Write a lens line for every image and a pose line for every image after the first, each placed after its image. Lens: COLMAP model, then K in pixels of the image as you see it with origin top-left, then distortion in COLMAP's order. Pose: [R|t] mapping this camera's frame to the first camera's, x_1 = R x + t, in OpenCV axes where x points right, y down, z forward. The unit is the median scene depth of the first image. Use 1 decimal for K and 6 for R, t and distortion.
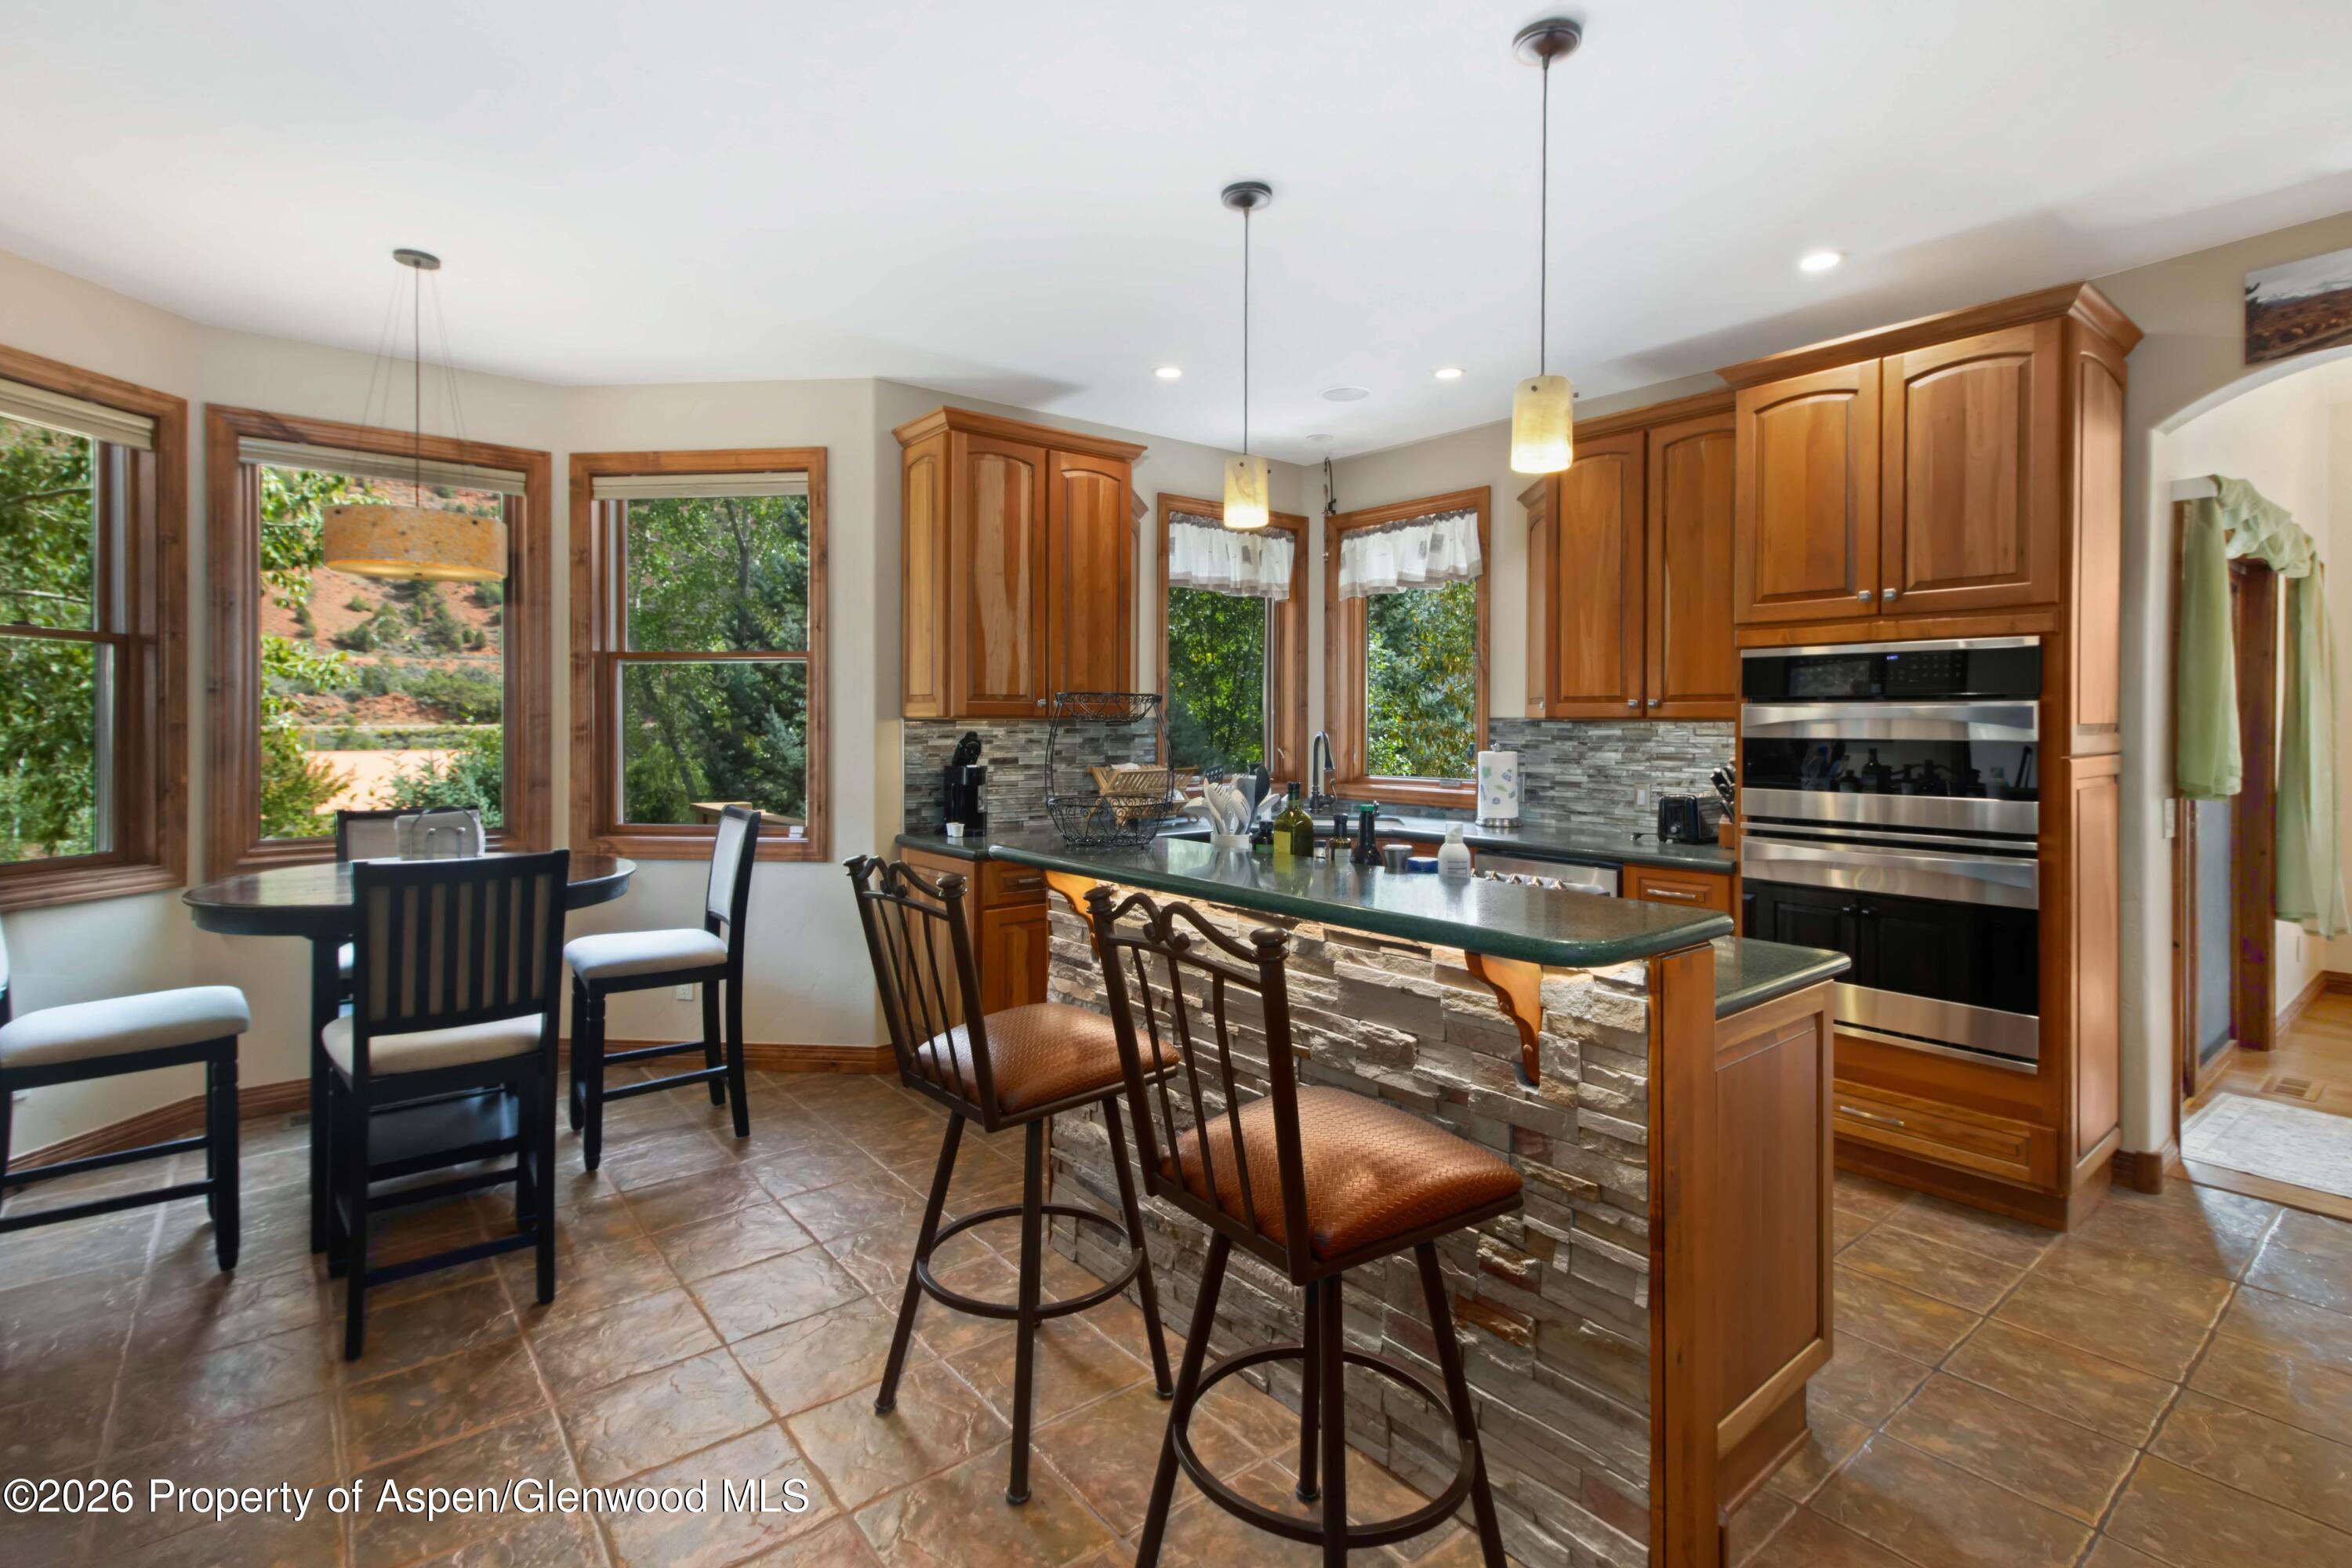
lens RADIAL K [[1112.4, 0, 1175.6], [0, 1112.4, 726.6], [0, 0, 1]] dist [0.019743, -0.001400]
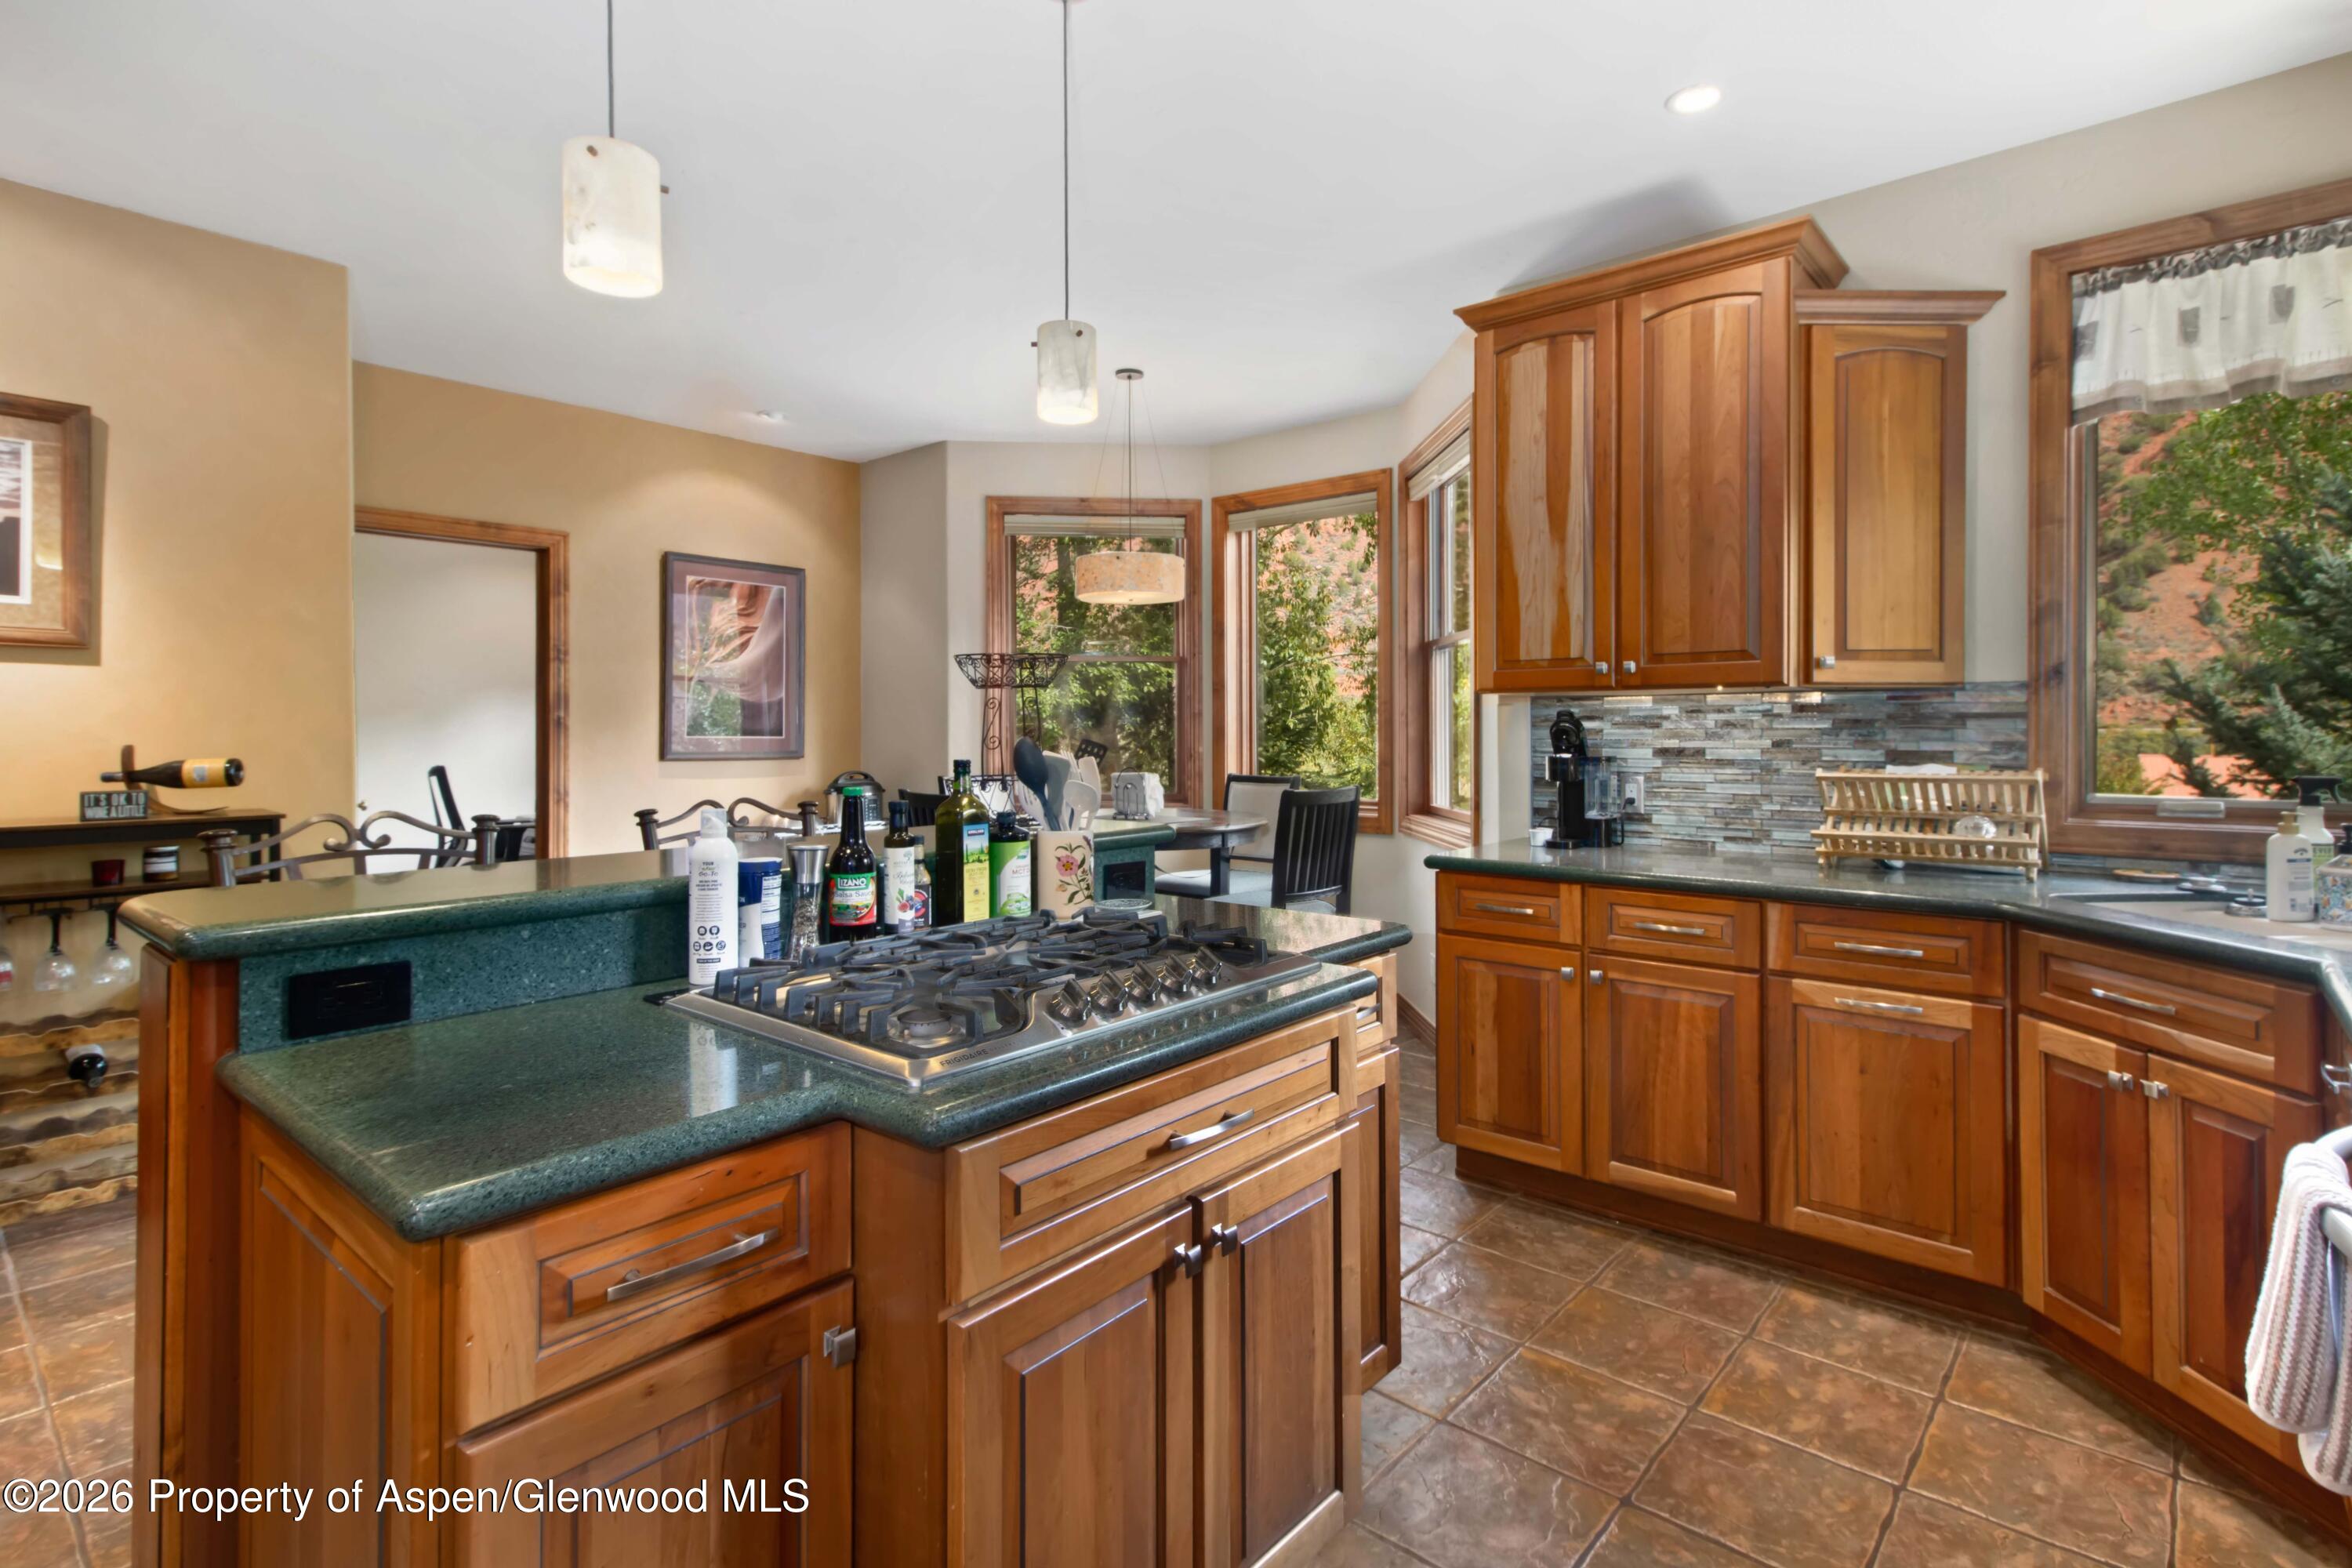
lens RADIAL K [[1112.4, 0, 1175.6], [0, 1112.4, 726.6], [0, 0, 1]] dist [0.019743, -0.001400]
pose [[0.167093, -0.004029, -0.985933, 0.478487], [0.001457, 0.999992, -0.003839, 0.016473], [0.985940, -0.000795, 0.167097, 0.558439]]
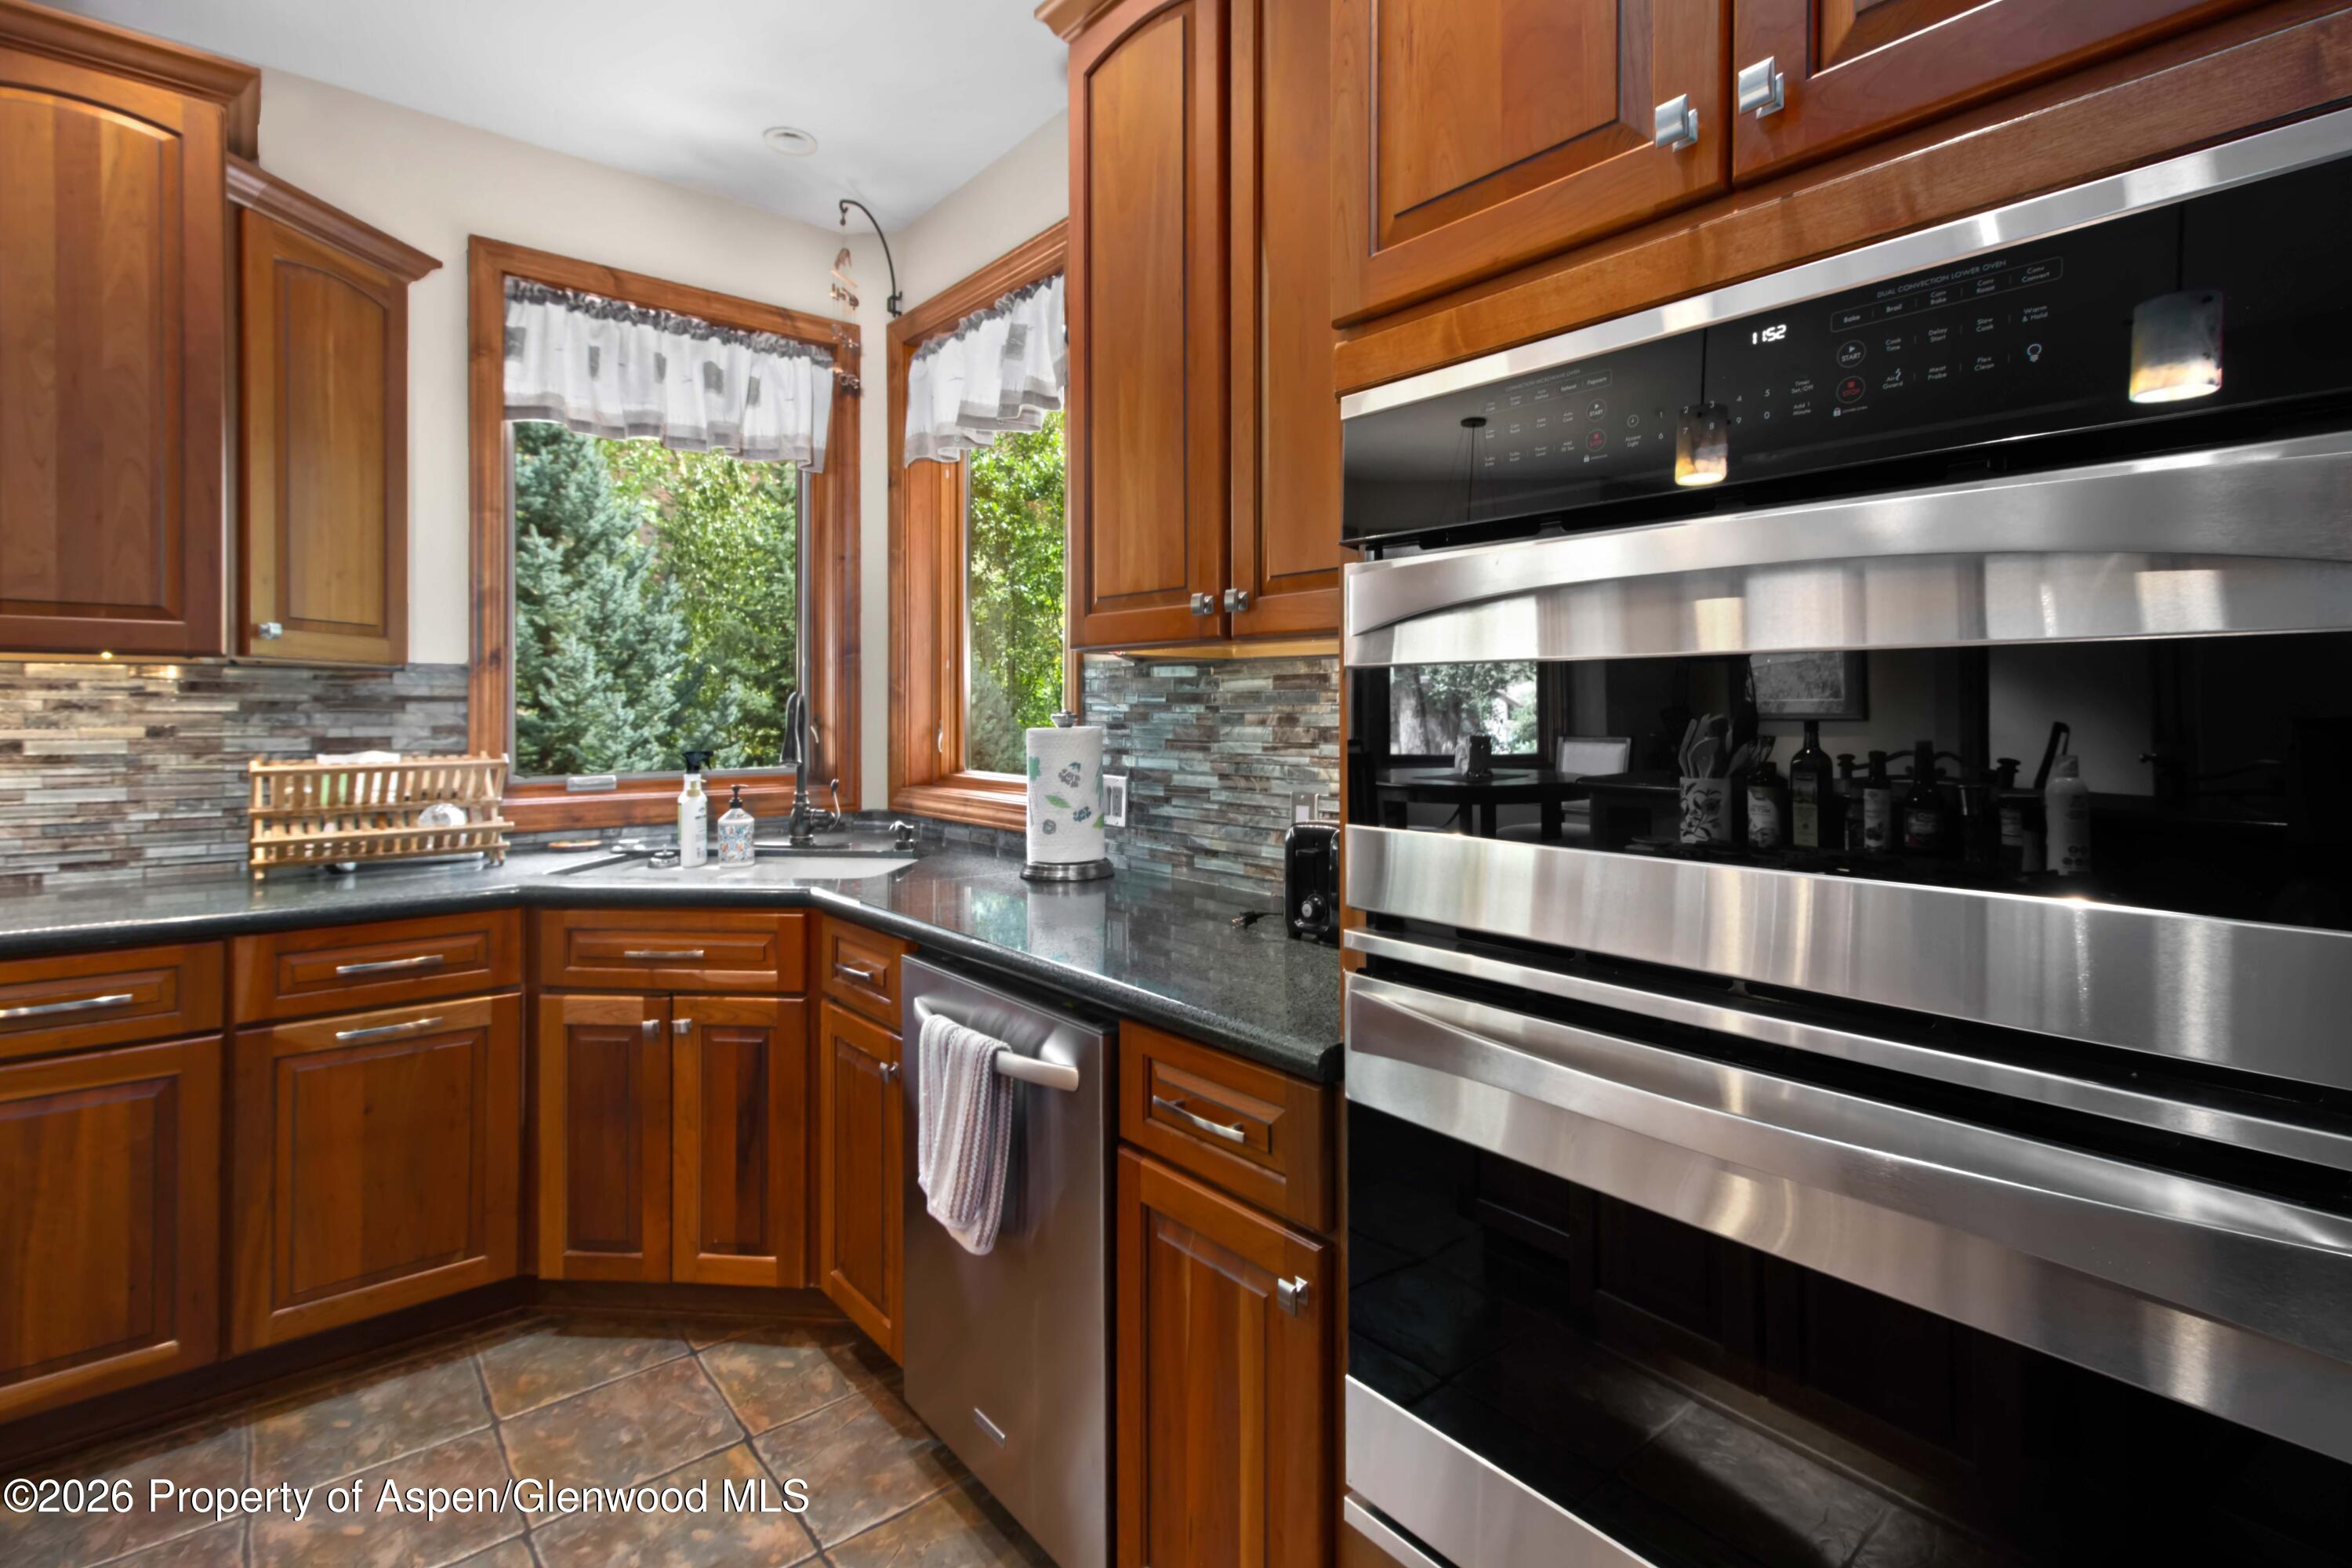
lens RADIAL K [[1127.7, 0, 1170.7], [0, 1127.7, 712.1], [0, 0, 1]] dist [0.015652, -0.001177]
pose [[0.999997, -0.001627, 0.002025, 0.343144], [0.001628, 0.999998, -0.000661, 0.016669], [-0.002024, 0.000664, 0.999998, 0.506783]]
